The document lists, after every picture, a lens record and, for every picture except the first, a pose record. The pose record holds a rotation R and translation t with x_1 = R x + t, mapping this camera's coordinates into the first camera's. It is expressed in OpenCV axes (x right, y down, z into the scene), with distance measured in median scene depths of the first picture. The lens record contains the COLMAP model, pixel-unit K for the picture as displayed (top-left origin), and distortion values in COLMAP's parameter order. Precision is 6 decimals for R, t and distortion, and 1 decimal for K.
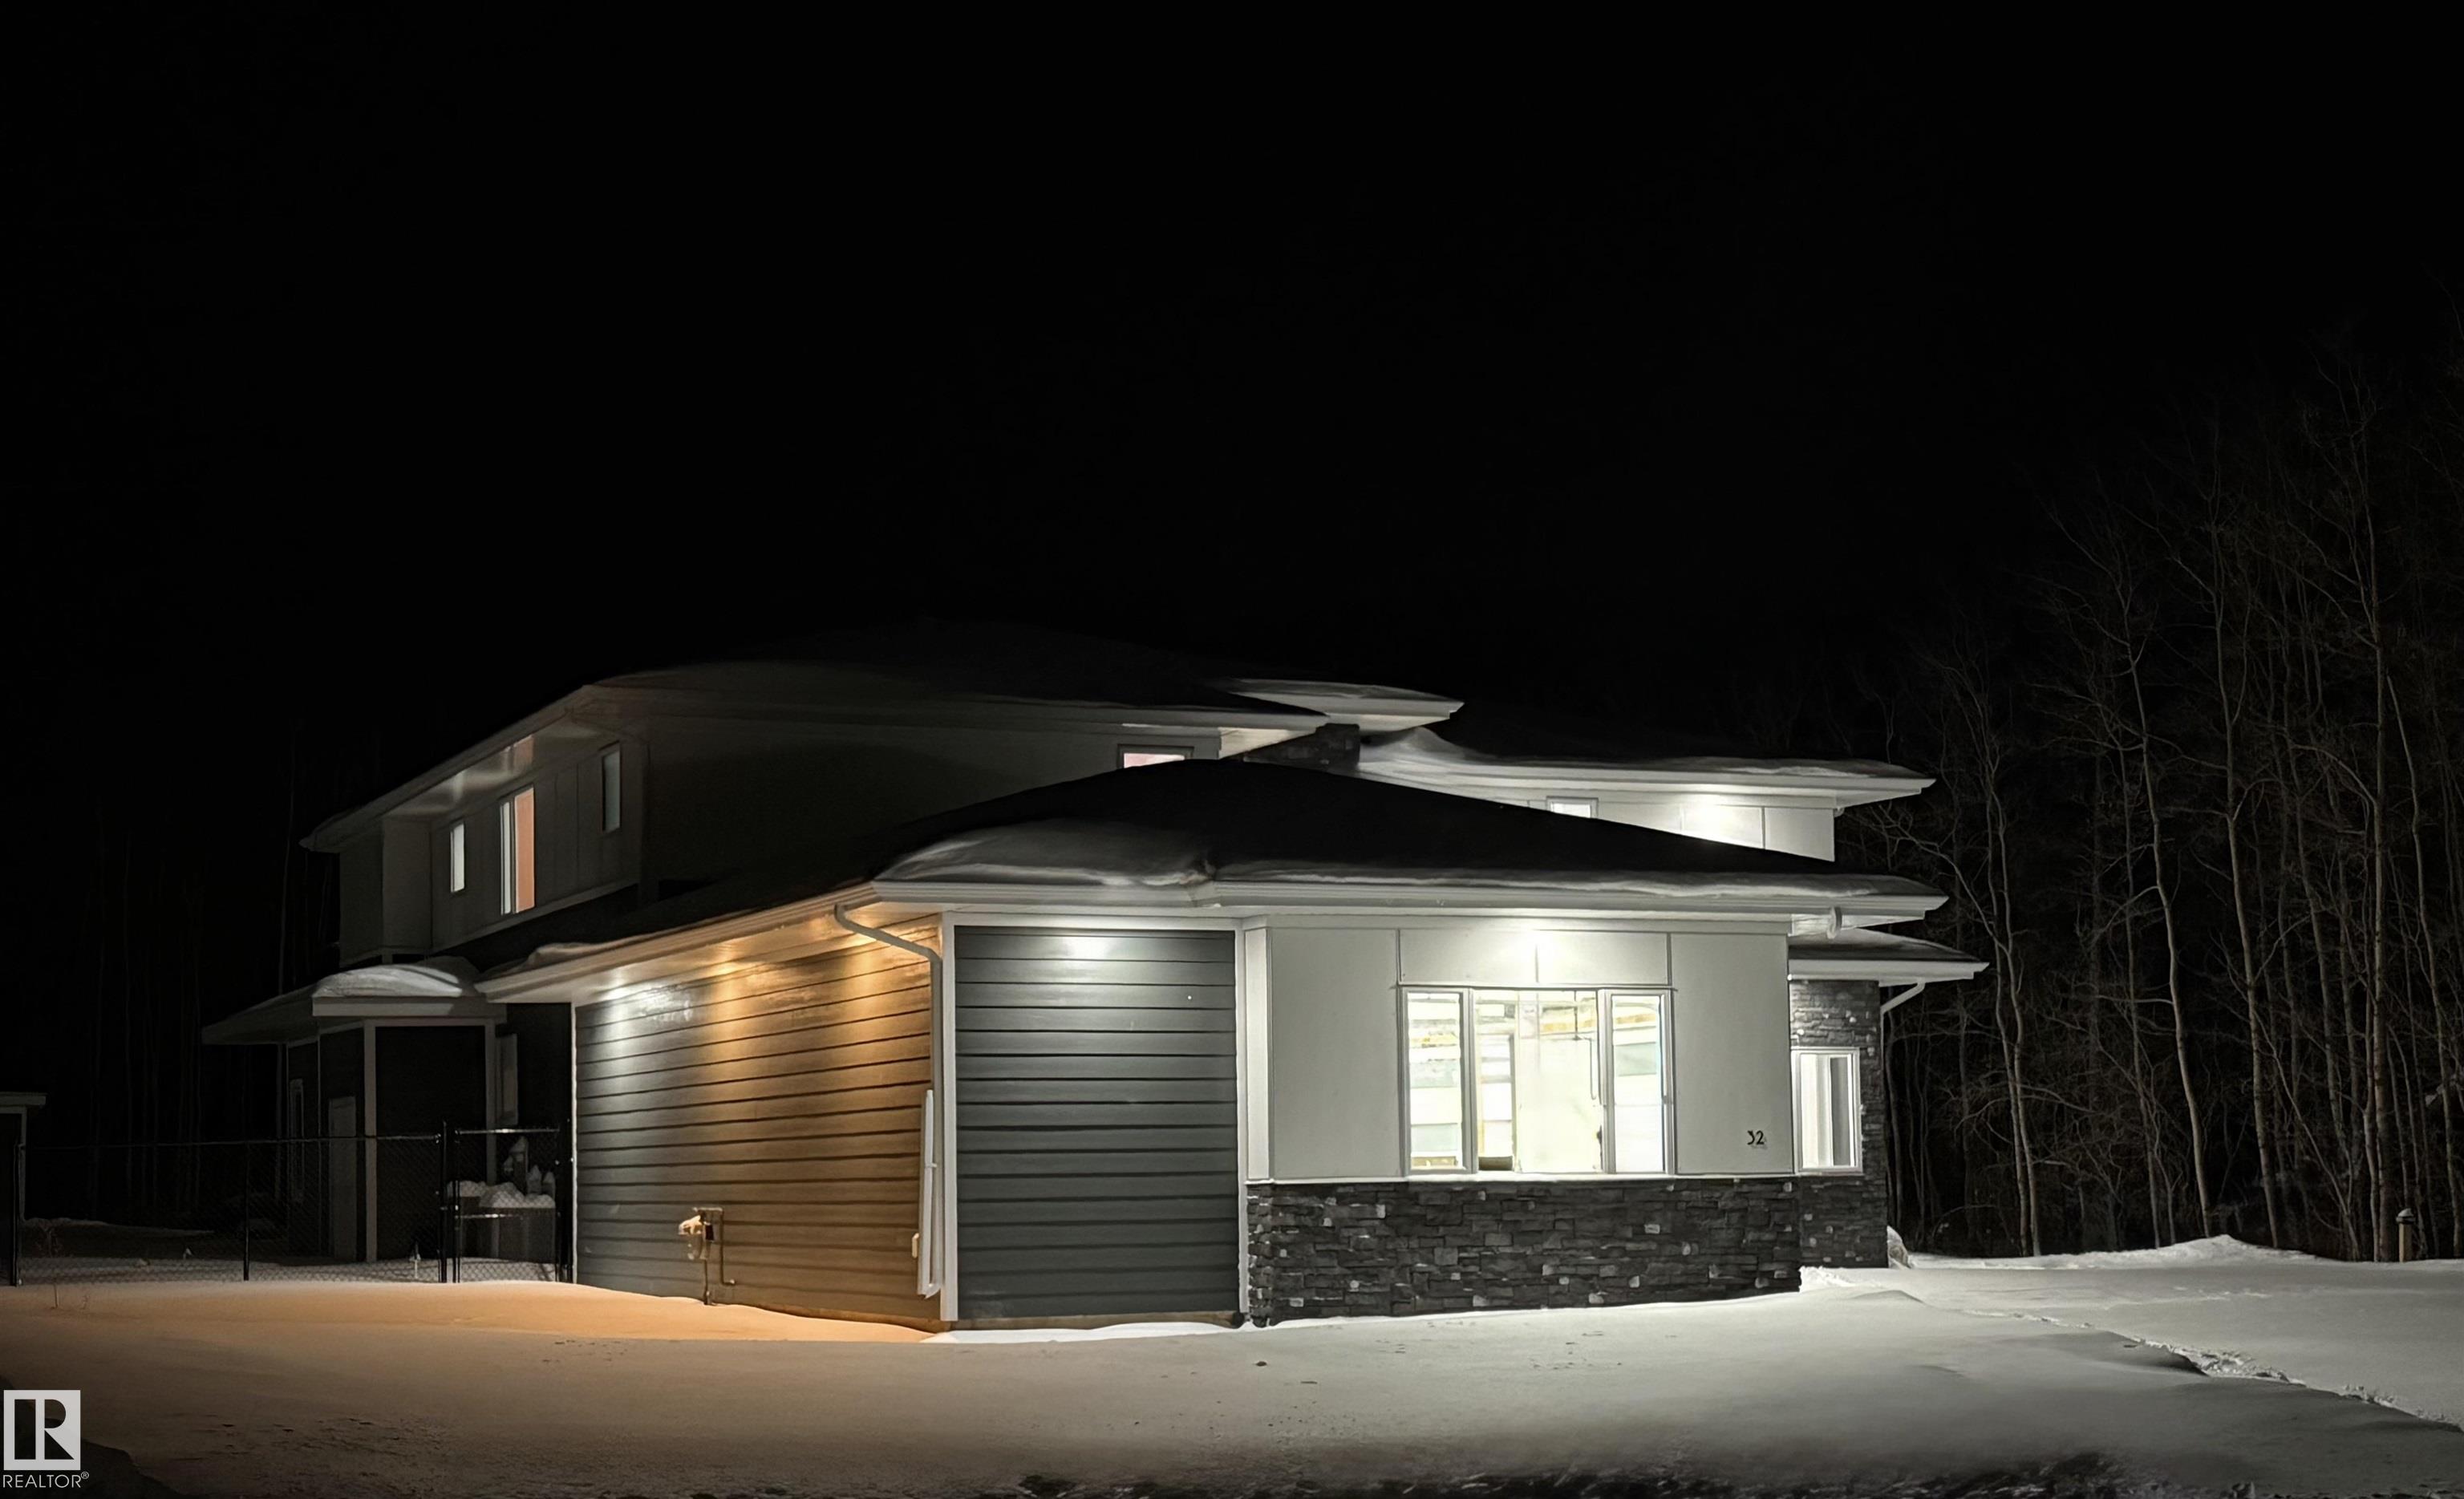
lens RADIAL K [[3505.4, 0, 1228.3], [0, 3505.4, 985.5], [0, 0, 1]] dist [0.205274, 0.001492]
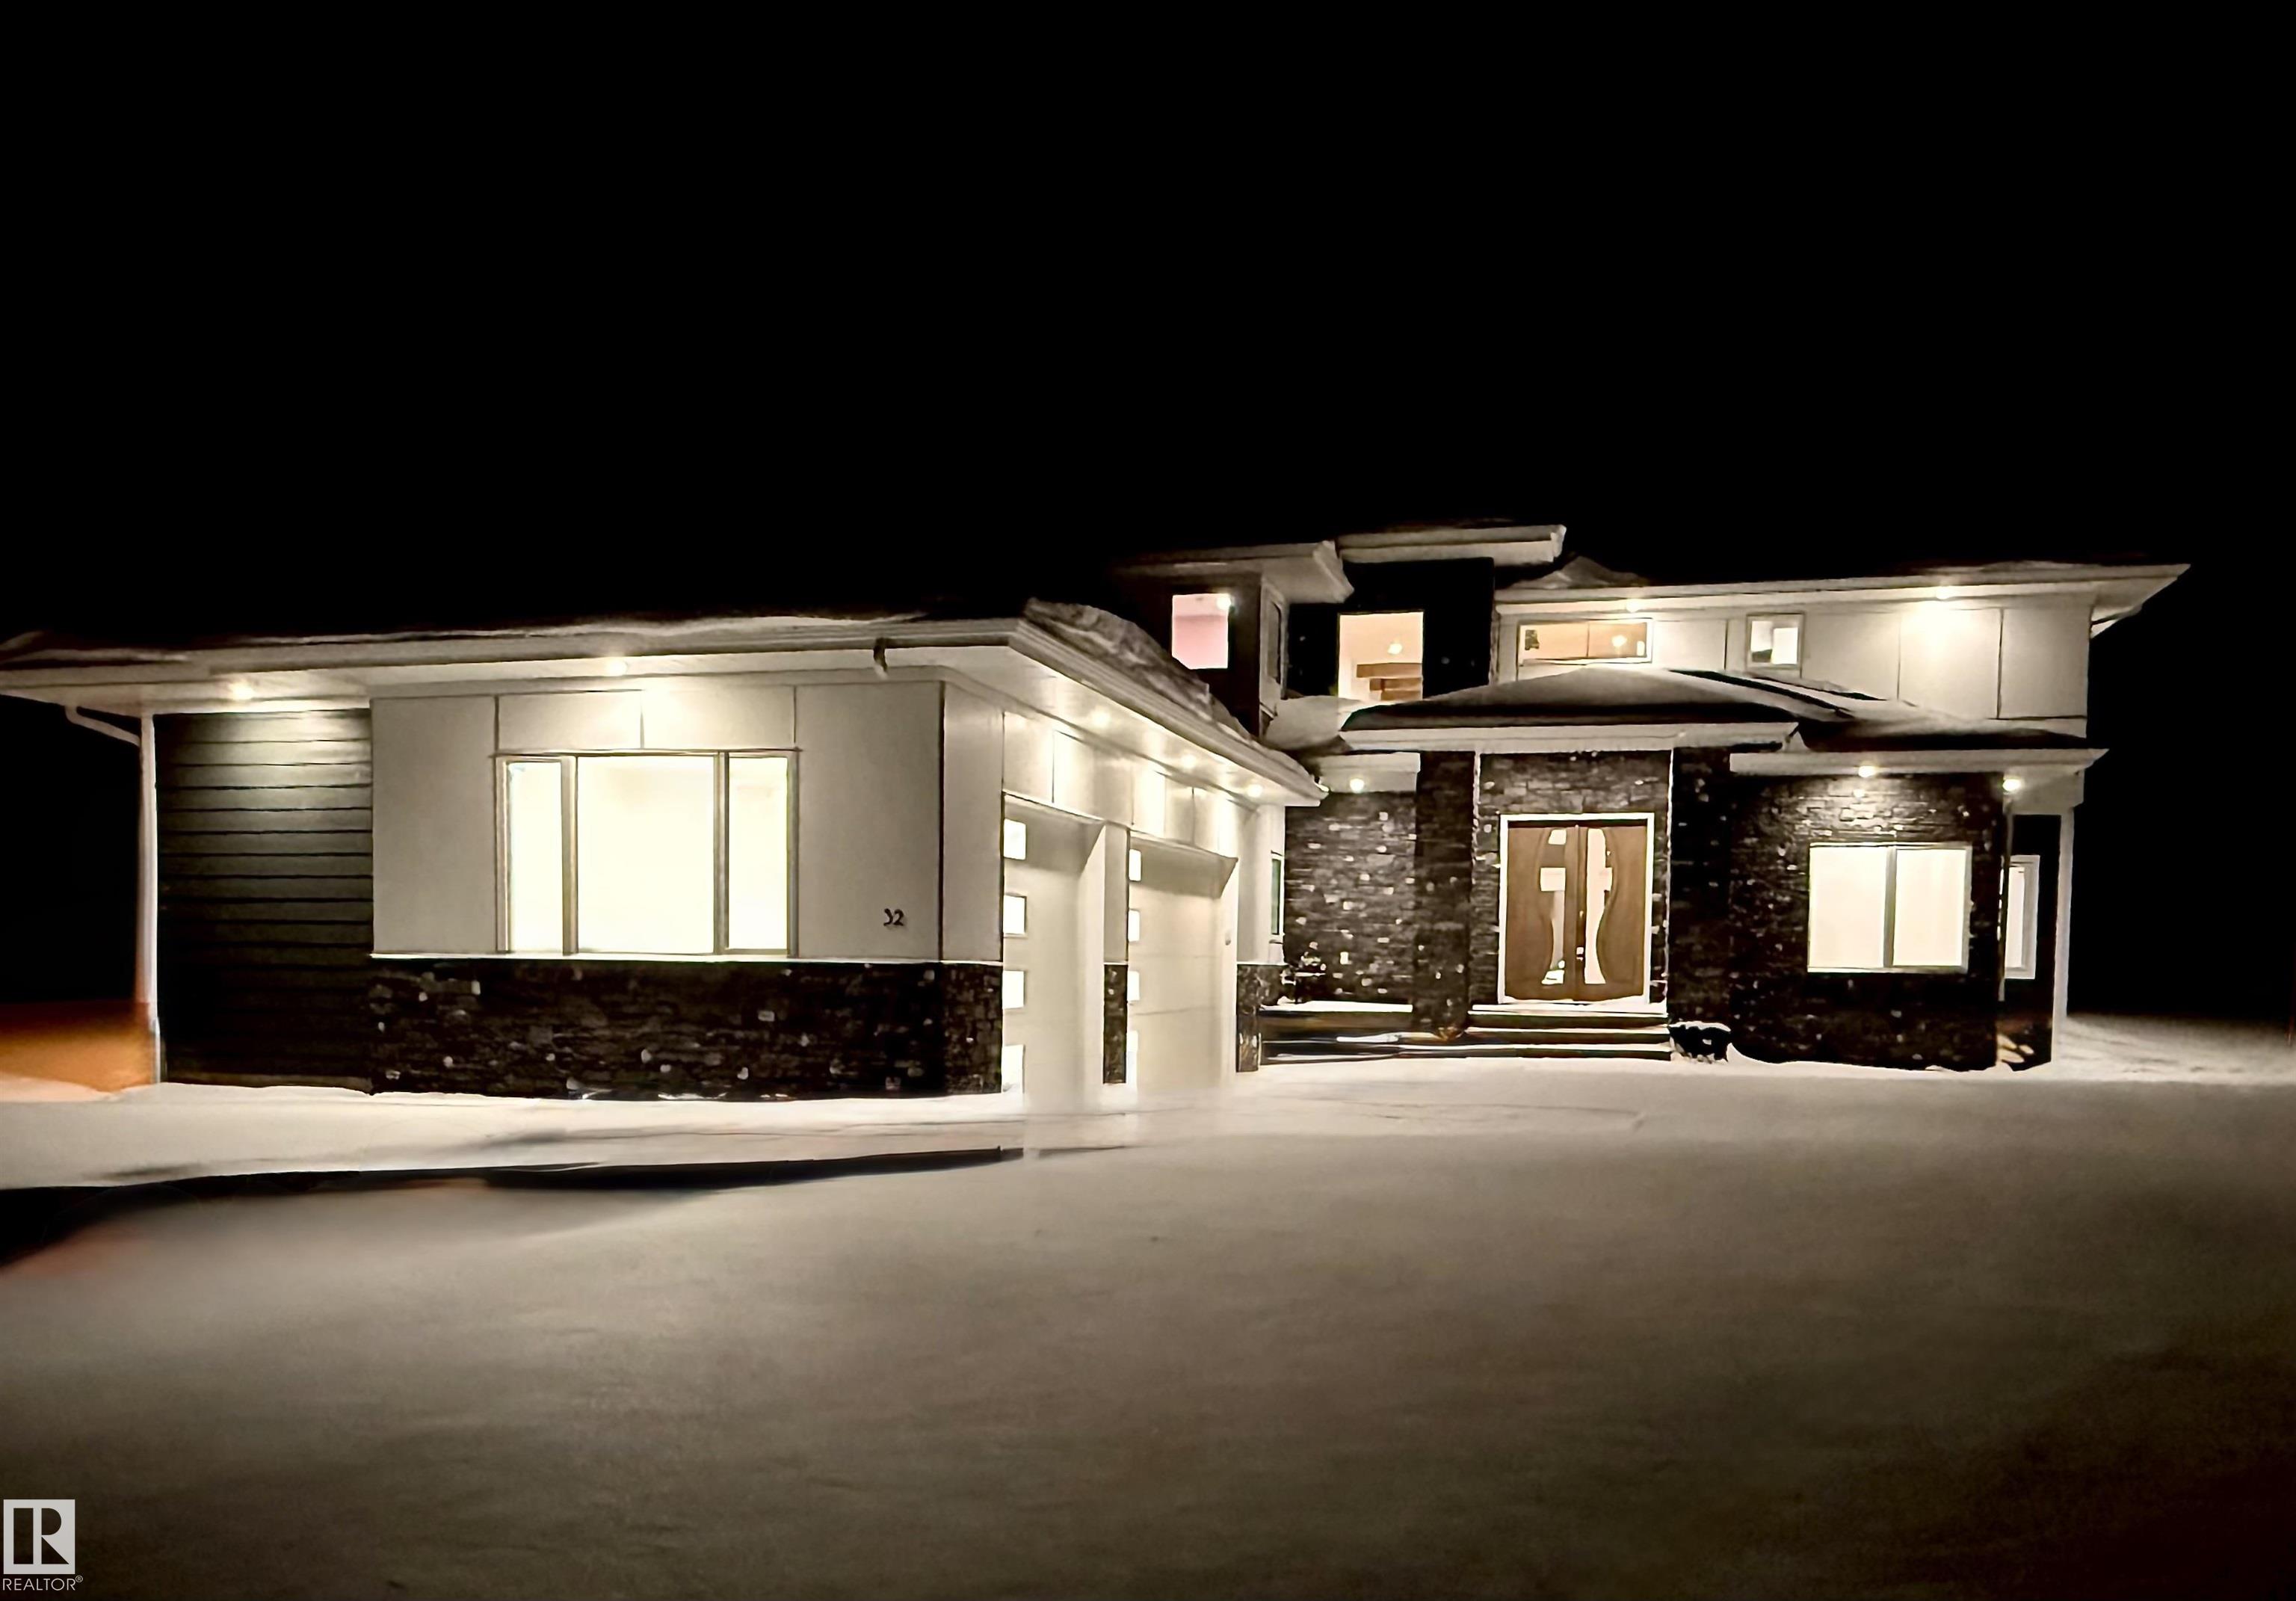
lens RADIAL K [[1881.8, 0, 1147.8], [0, 1881.8, 1063.3], [0, 0, 1]] dist [-0.001747, 0.001744]
pose [[0.779323, 0.055811, -0.624132, 0.508882], [0.013077, 0.994360, 0.105246, 0.031705], [0.626486, -0.090183, 0.774198, 0.693336]]
